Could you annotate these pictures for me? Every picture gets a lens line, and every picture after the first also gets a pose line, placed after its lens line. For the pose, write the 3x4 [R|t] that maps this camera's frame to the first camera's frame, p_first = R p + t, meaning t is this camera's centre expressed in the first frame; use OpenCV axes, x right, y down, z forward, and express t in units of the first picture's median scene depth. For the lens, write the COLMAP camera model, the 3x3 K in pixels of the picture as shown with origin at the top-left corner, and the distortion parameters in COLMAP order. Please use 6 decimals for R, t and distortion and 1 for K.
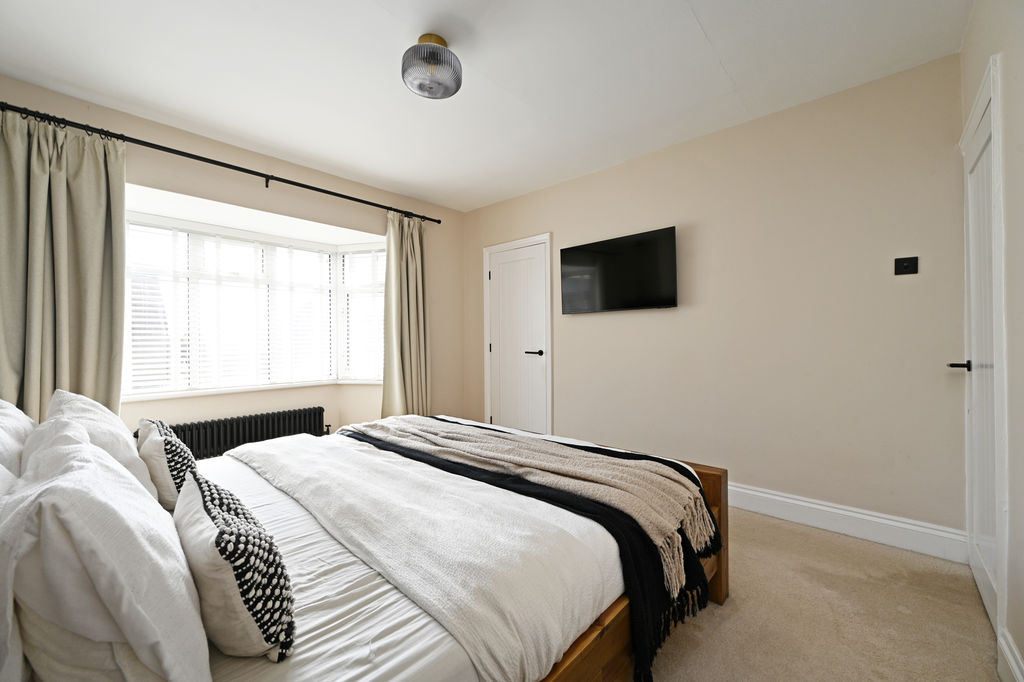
lens RADIAL K [[399.5, 0, 505.2], [0, 399.5, 338.3], [0, 0, 1]] dist [-0.002175, -0.000059]
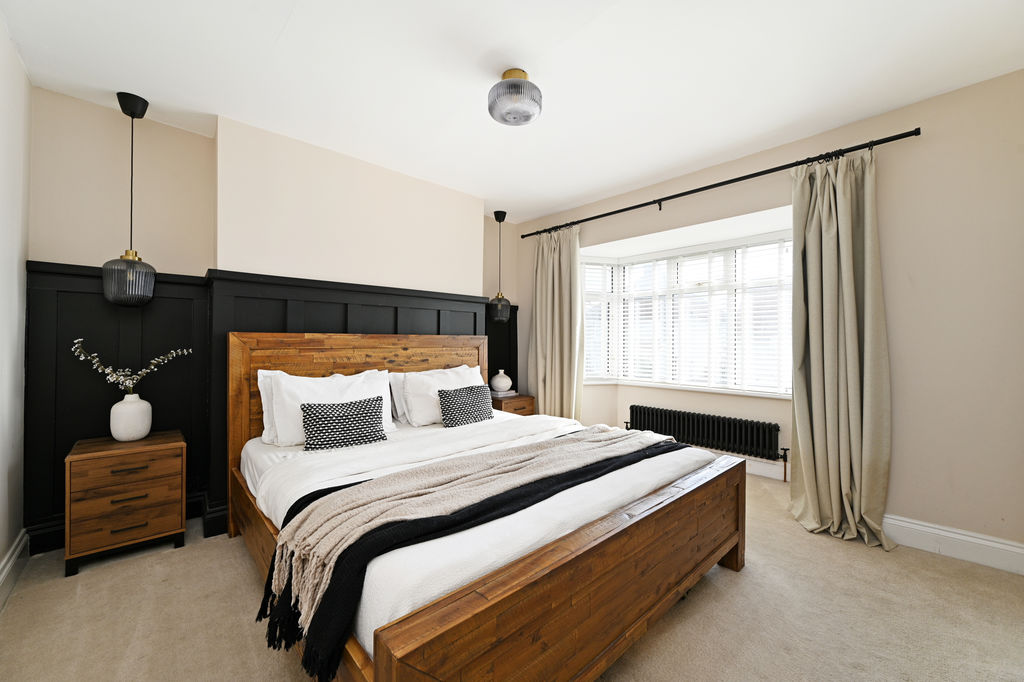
lens RADIAL K [[399.5, 0, 505.2], [0, 399.5, 338.3], [0, 0, 1]] dist [-0.002175, -0.000059]
pose [[-0.109845, 0.000944, -0.993948, 0.528683], [-0.011134, 0.999936, 0.002180, -0.008611], [0.993886, 0.011306, -0.109827, 0.618342]]
